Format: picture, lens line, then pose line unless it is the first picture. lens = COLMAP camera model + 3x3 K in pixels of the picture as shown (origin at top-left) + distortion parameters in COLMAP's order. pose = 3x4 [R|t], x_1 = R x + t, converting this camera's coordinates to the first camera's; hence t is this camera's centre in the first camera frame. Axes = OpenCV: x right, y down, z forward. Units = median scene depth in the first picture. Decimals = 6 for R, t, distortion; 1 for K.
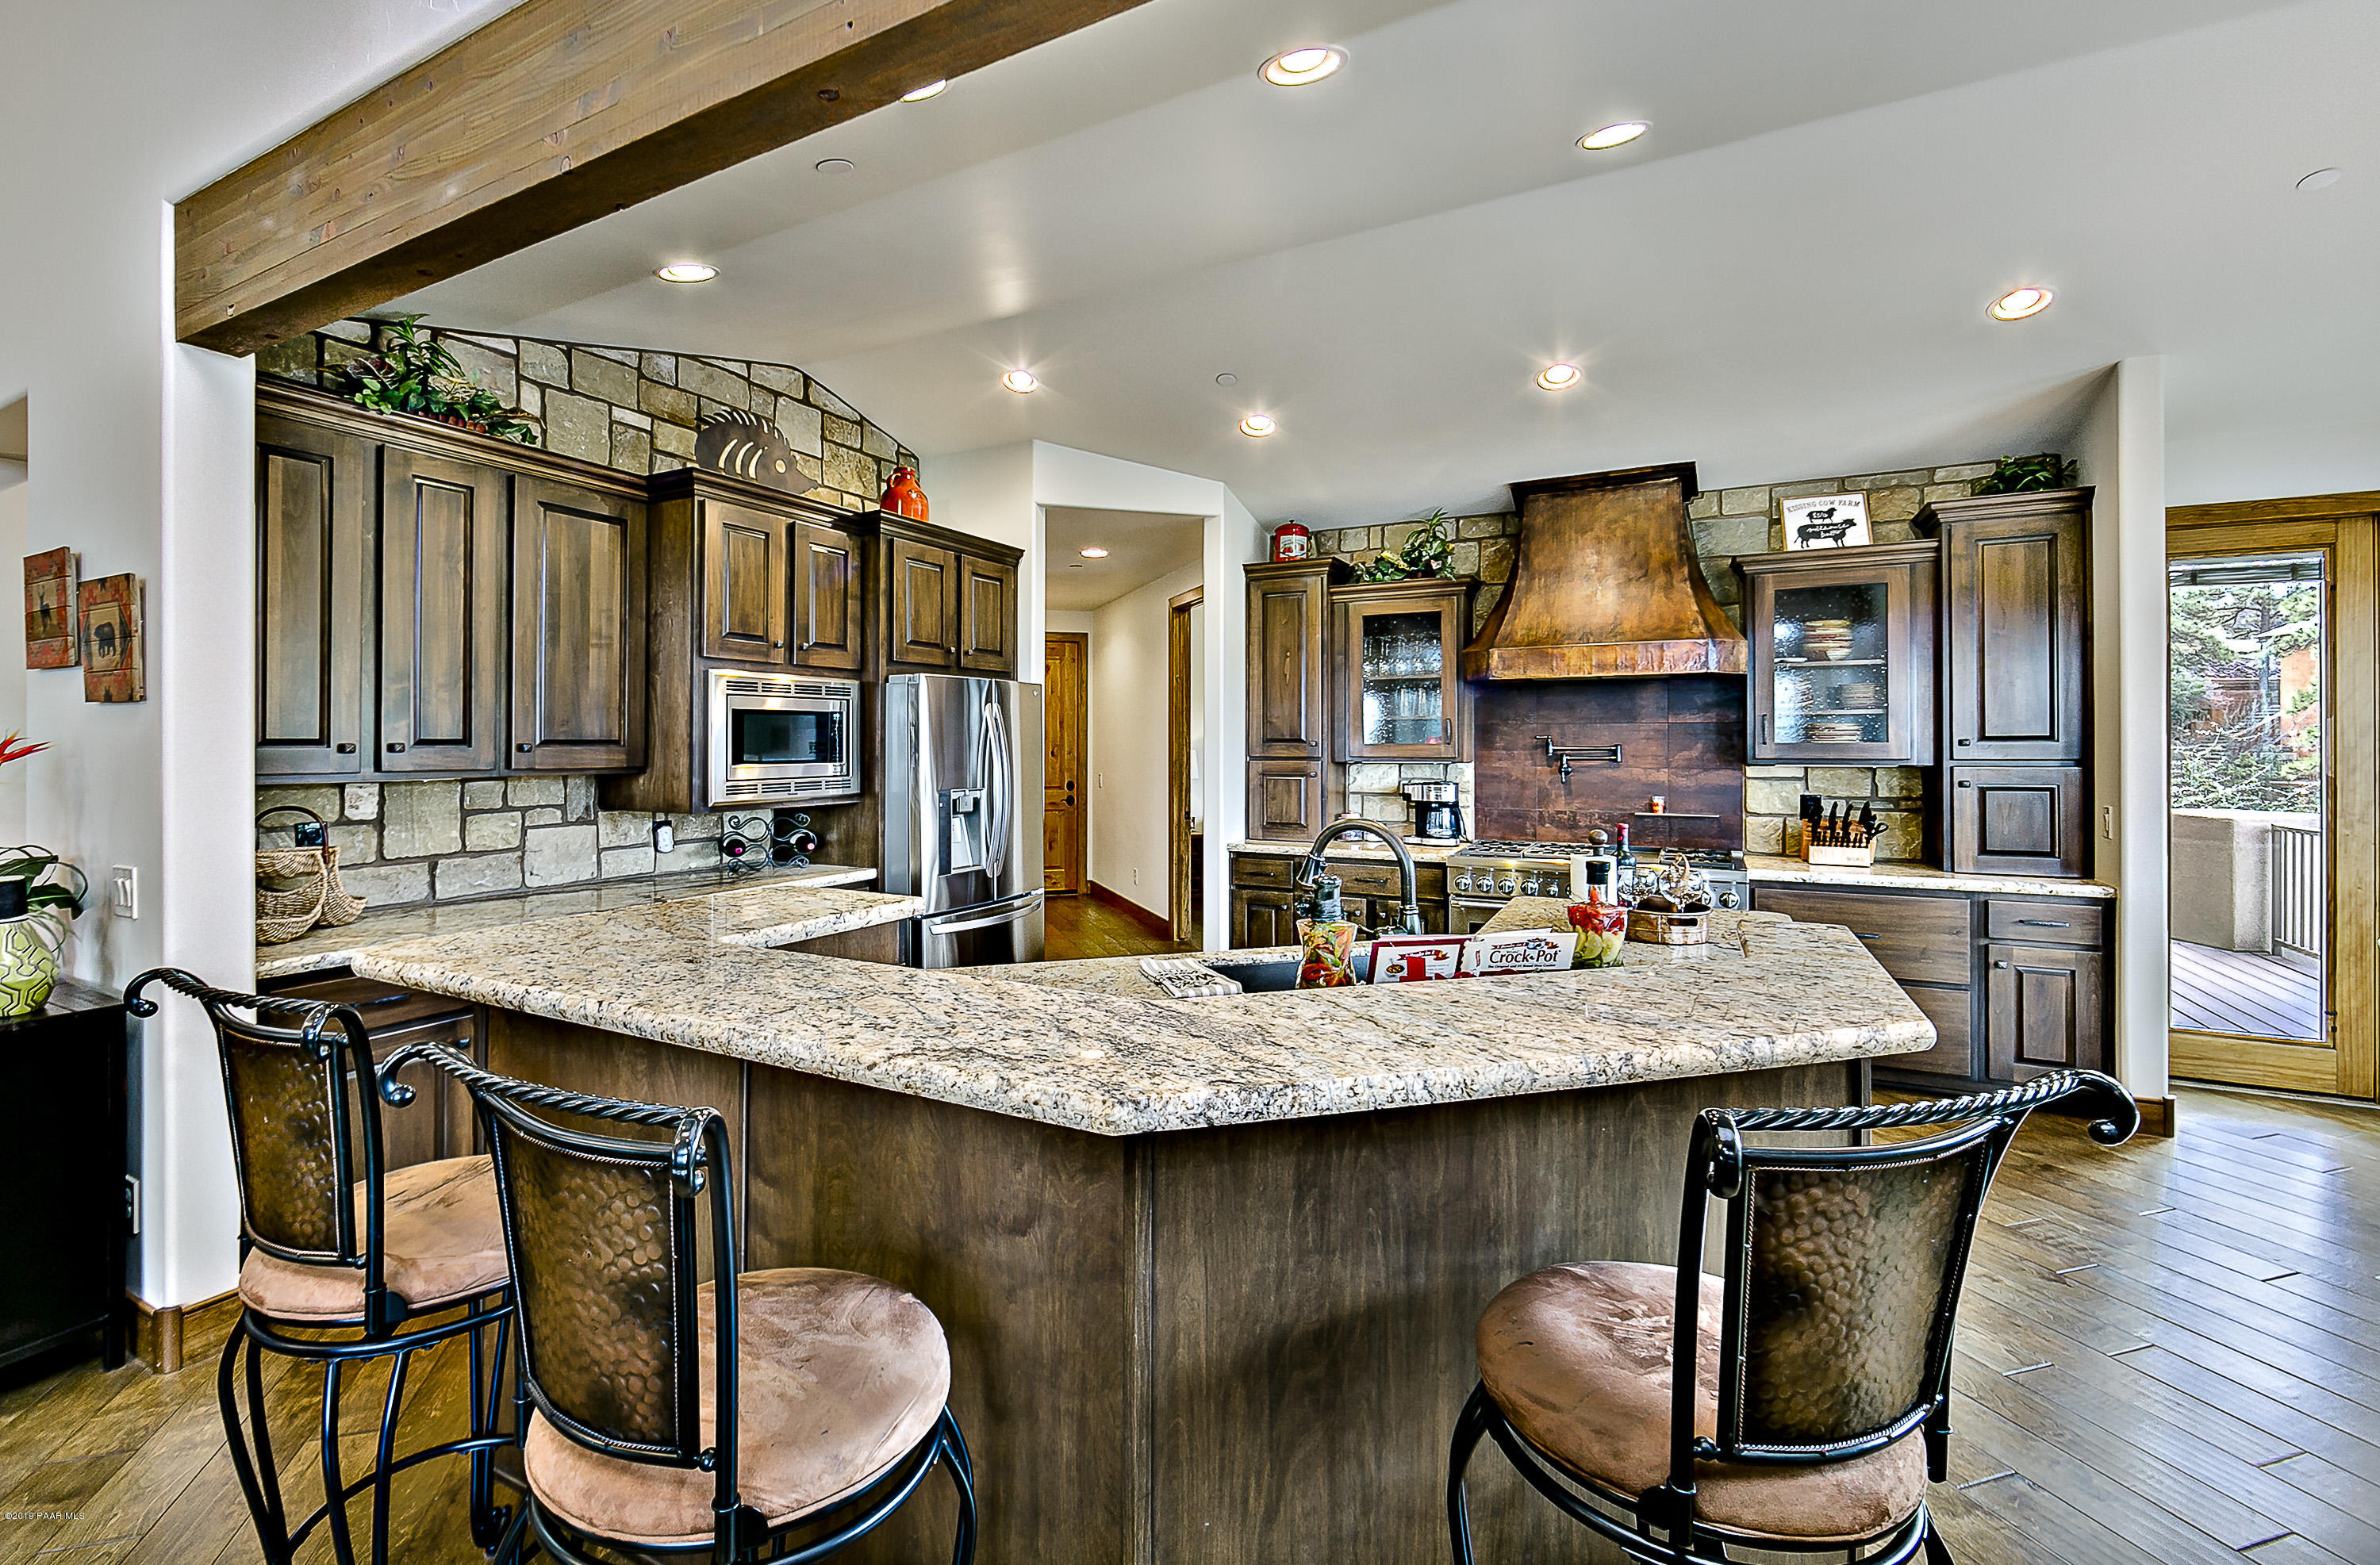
lens RADIAL K [[934.1, 0, 1106.8], [0, 934.1, 762.0], [0, 0, 1]] dist [0.000597, -0.000028]
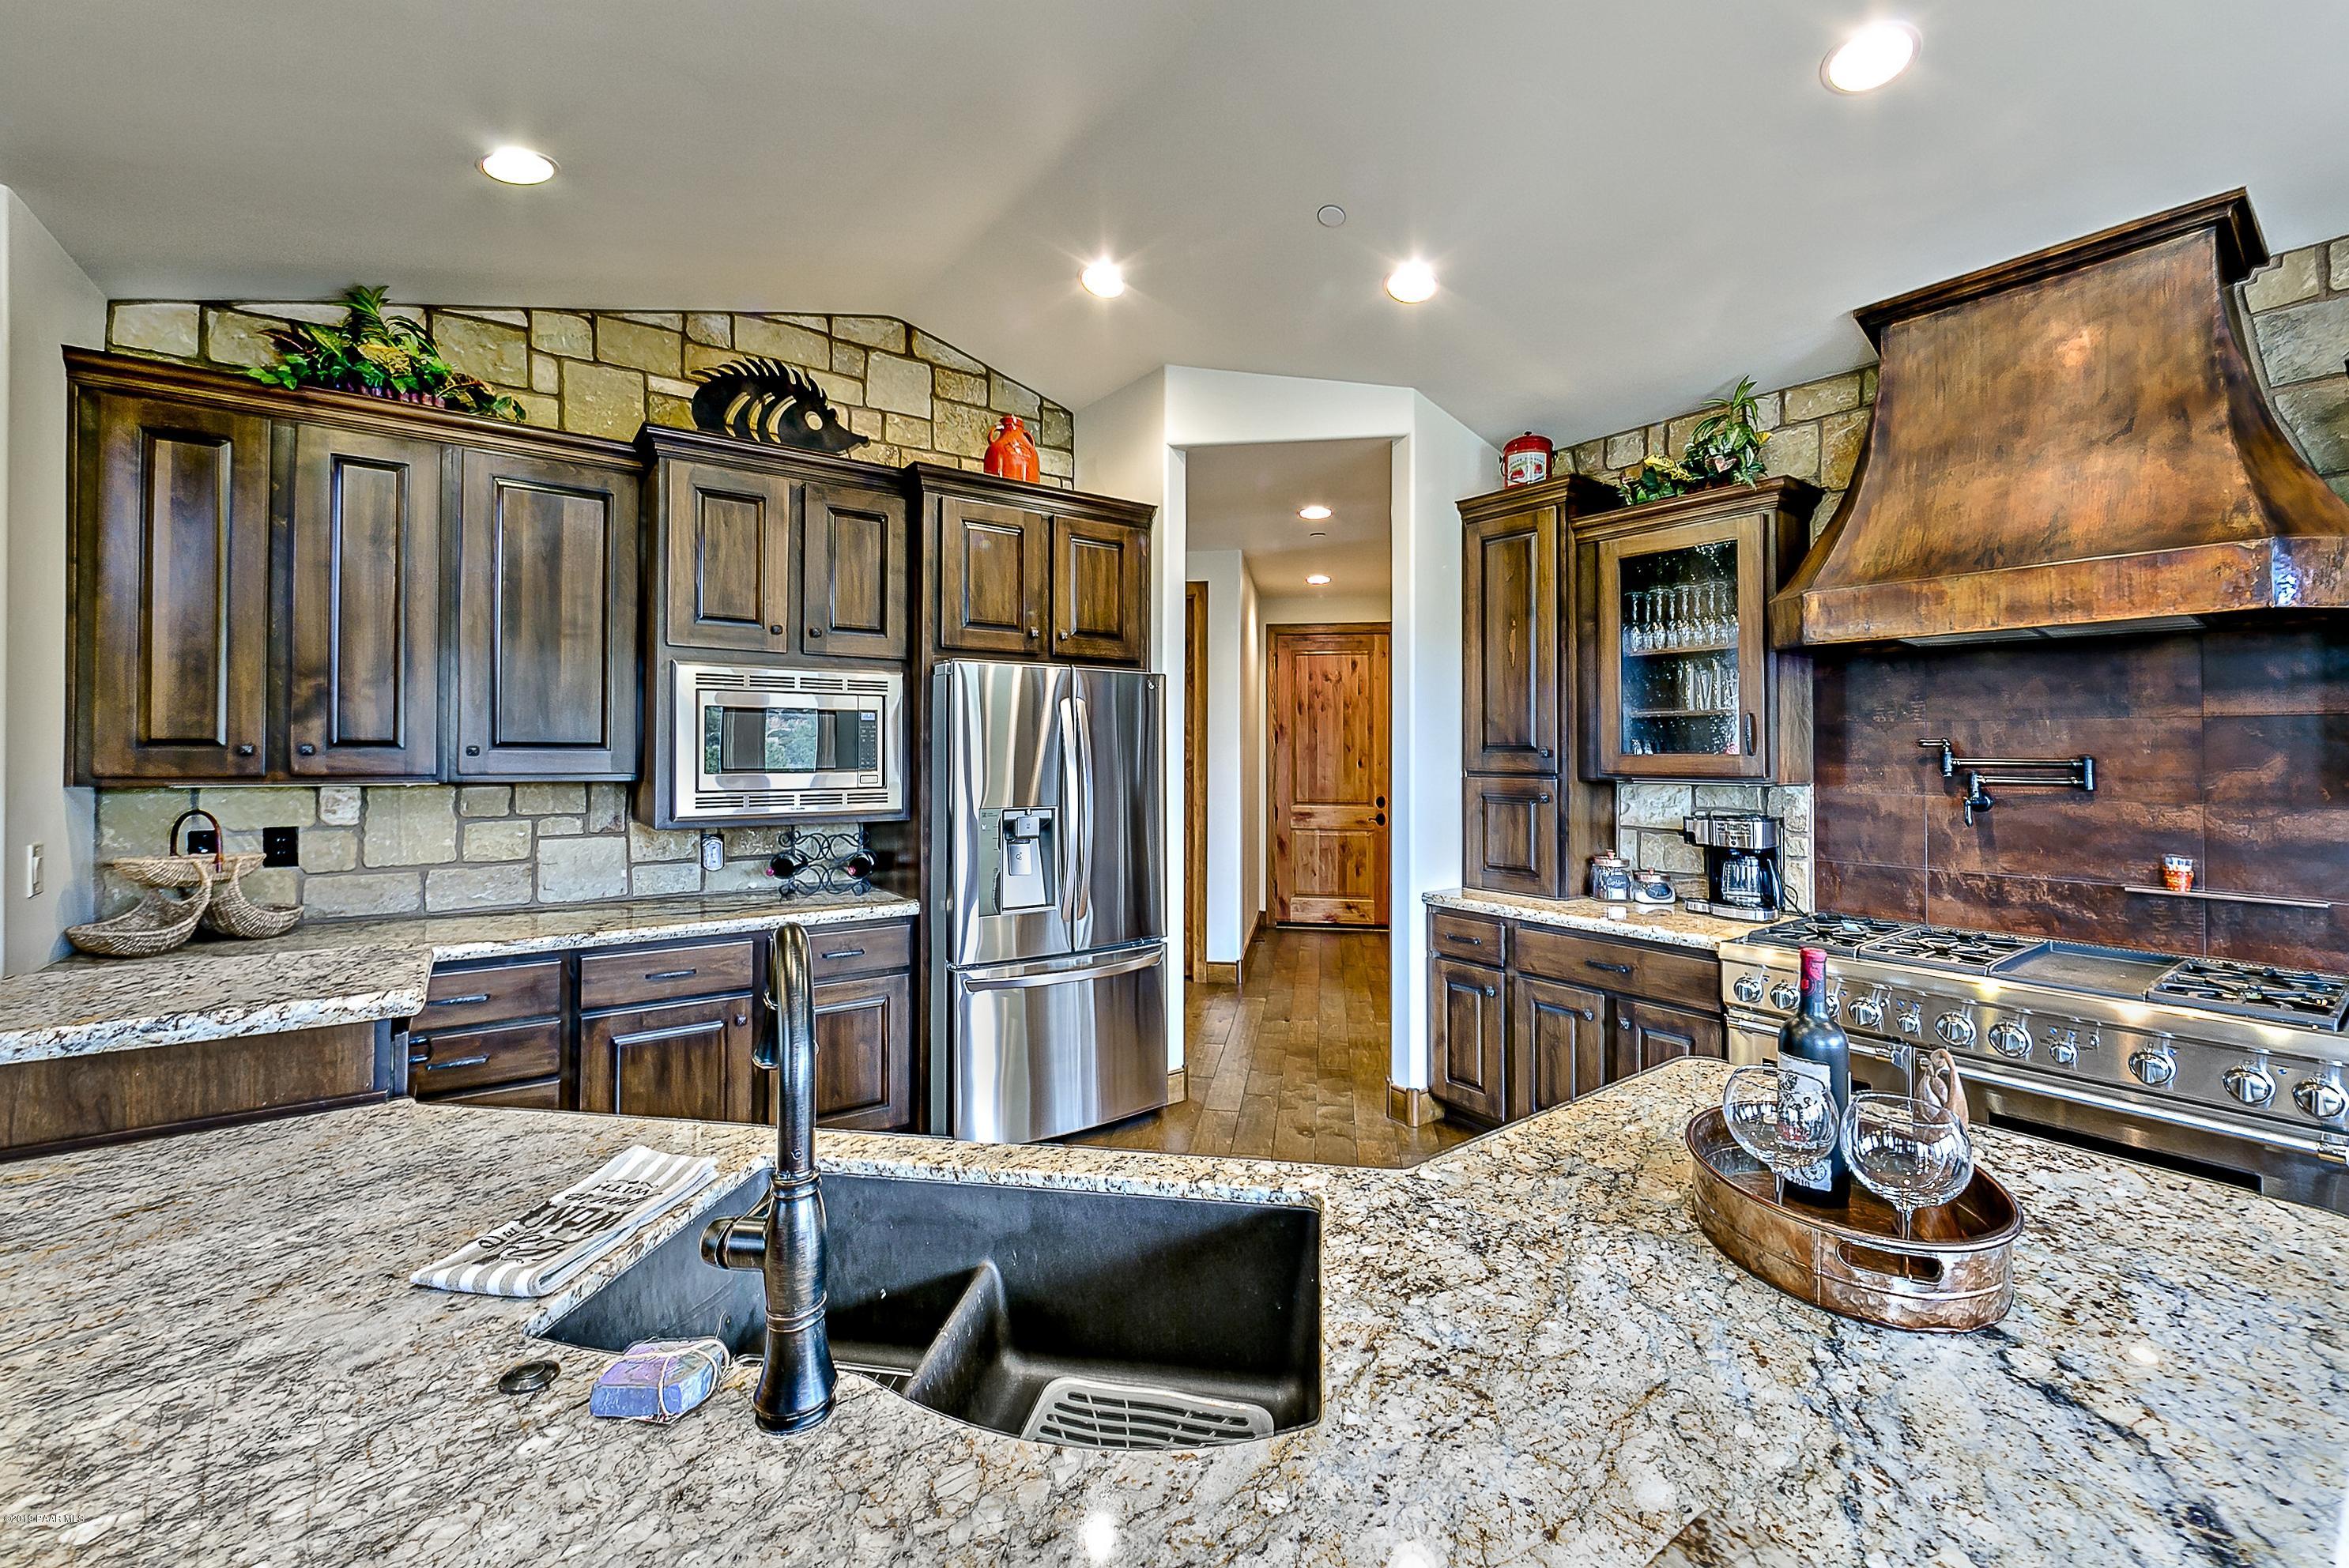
lens RADIAL K [[957.9, 0, 1172.8], [0, 957.9, 754.8], [0, 0, 1]] dist [-0.004529, -0.000425]
pose [[0.930934, 0.006818, -0.365124, 0.256160], [-0.013203, 0.999800, -0.014992, -0.004630], [0.364949, 0.018777, 0.930838, 0.293872]]
